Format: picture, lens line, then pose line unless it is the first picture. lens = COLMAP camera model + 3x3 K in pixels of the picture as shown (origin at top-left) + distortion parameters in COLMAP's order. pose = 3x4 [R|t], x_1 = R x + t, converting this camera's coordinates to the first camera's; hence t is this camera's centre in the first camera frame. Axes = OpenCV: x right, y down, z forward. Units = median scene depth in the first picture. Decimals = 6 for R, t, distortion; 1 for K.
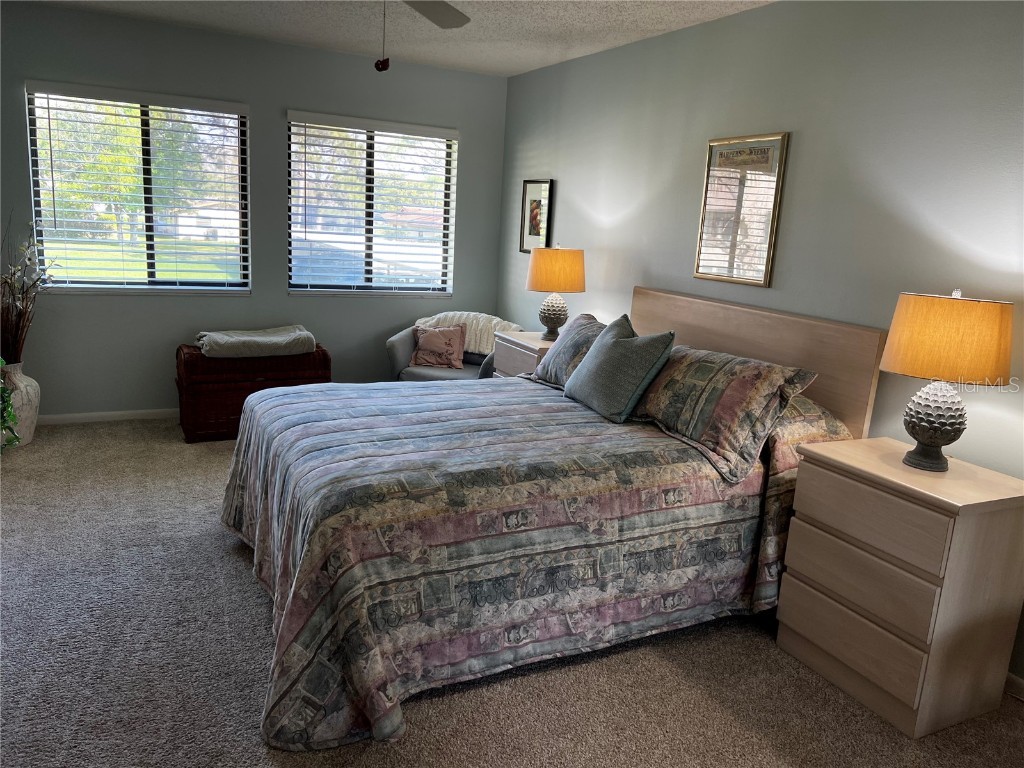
lens RADIAL K [[771.6, 0, 515.4], [0, 771.6, 385.7], [0, 0, 1]] dist [0.072774, -0.097694]
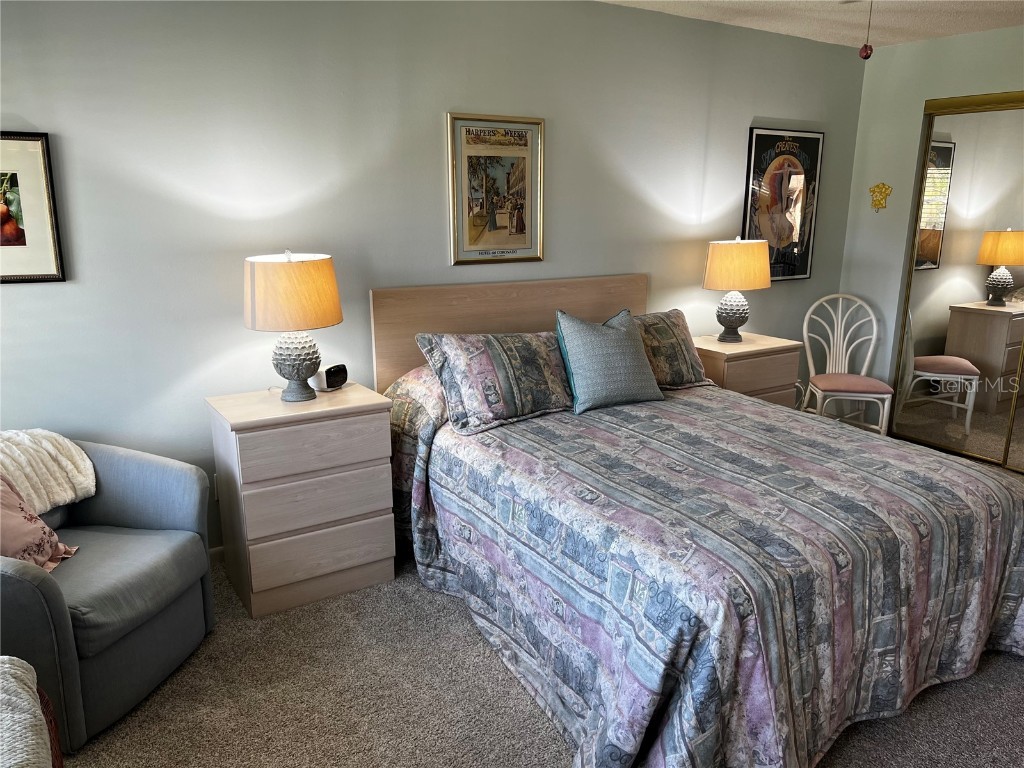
lens RADIAL K [[766.0, 0, 542.1], [0, 766.0, 381.3], [0, 0, 1]] dist [0.058995, 0.000928]
pose [[-0.119000, -0.303801, 0.945275, -1.001968], [0.187303, 0.928078, 0.321853, -0.412421], [-0.975068, 0.215353, -0.053538, 1.411291]]
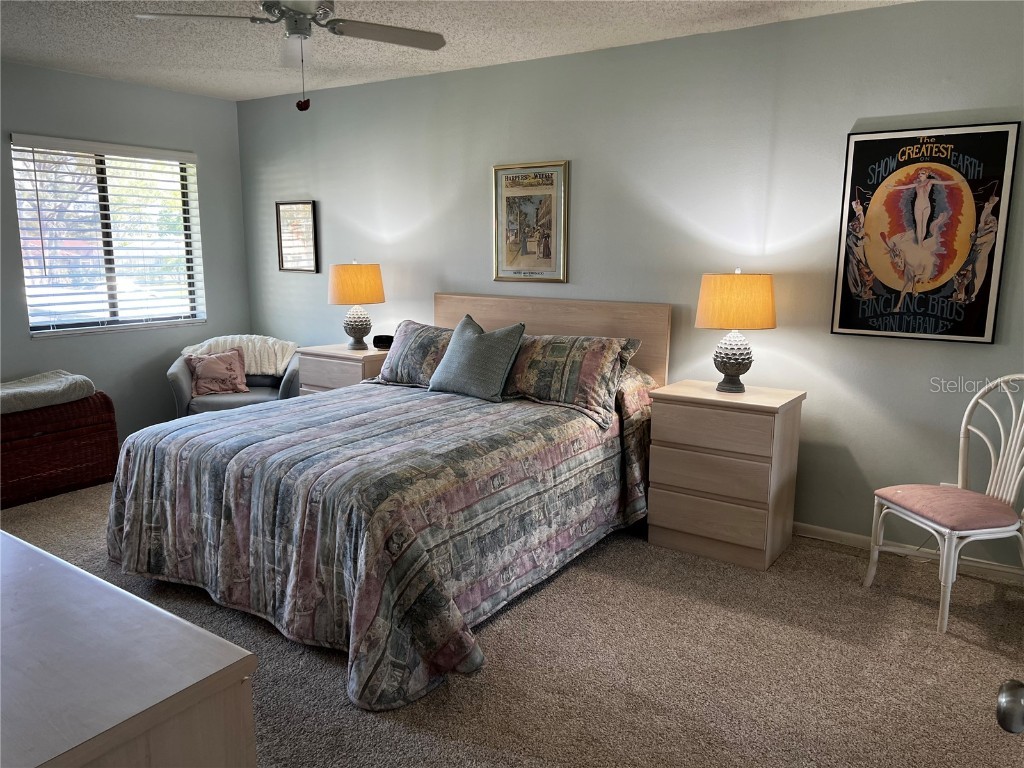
lens RADIAL K [[779.7, 0, 512.0], [0, 779.7, 384.0], [0, 0, 1]] dist [0.076187, -0.105884]
pose [[0.870777, -0.141508, 0.470875, -0.492946], [0.150957, 0.988379, 0.017868, 0.002357], [-0.467931, 0.055523, 0.882019, -0.100651]]
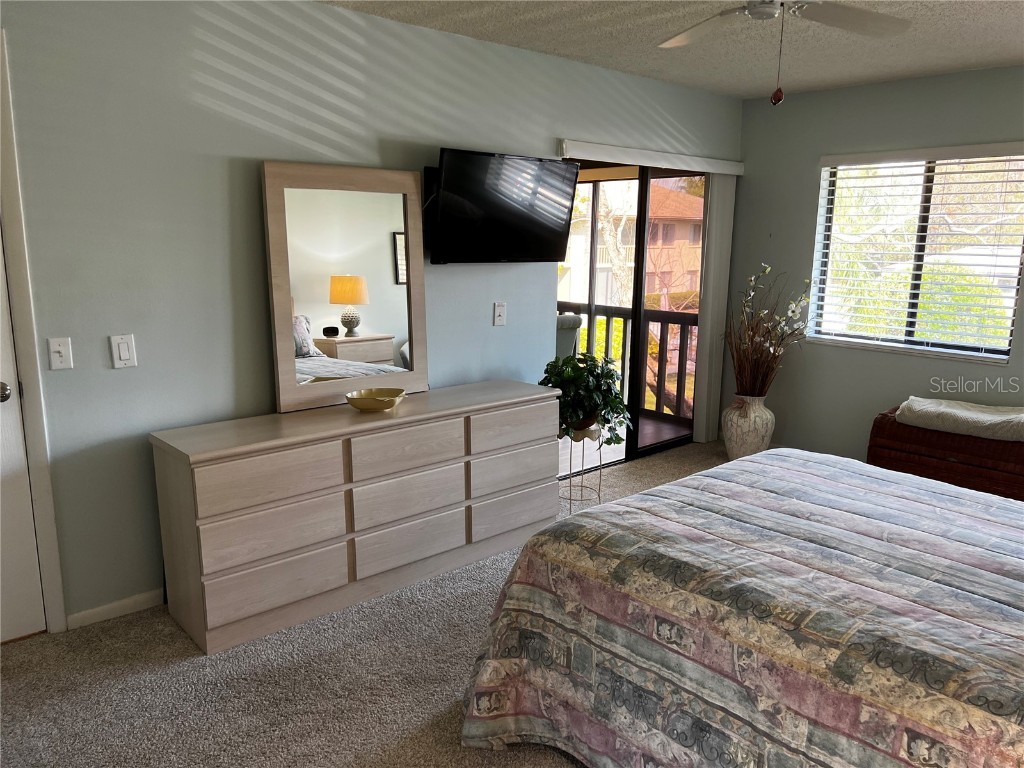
lens RADIAL K [[754.8, 0, 512.6], [0, 754.8, 398.0], [0, 0, 1]] dist [0.060995, -0.092562]
pose [[0.264368, 0.146402, -0.953245, 0.616636], [-0.206949, 0.973998, 0.092195, -0.093989], [0.941956, 0.172899, 0.287792, 0.526416]]
